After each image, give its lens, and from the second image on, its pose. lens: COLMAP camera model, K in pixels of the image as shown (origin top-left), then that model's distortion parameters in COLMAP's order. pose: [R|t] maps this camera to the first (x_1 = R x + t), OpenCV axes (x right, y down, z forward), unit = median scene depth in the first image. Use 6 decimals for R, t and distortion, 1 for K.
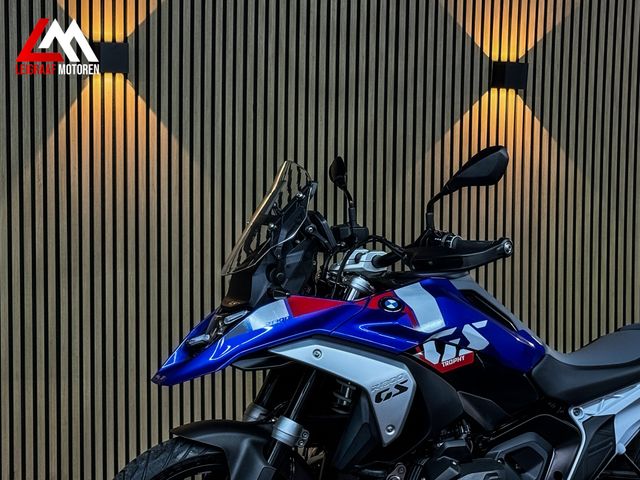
lens RADIAL K [[1351.8, 0, 309.0], [0, 1351.8, 248.3], [0, 0, 1]] dist [0.137046, 0.000000]
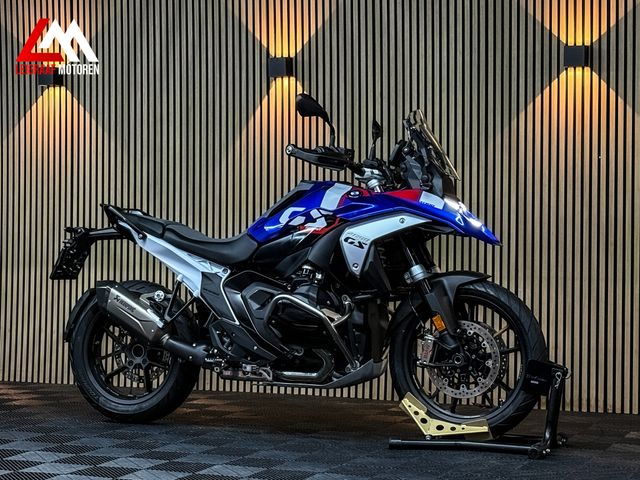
lens RADIAL K [[1388.0, 0, 320.0], [0, 1388.0, 238.4], [0, 0, 1]] dist [0.155943, 0.000000]
pose [[0.703805, 0.005937, -0.710369, 1.002445], [-0.044632, 0.998359, -0.035876, 0.108785], [0.708990, 0.056955, 0.702915, -0.075218]]
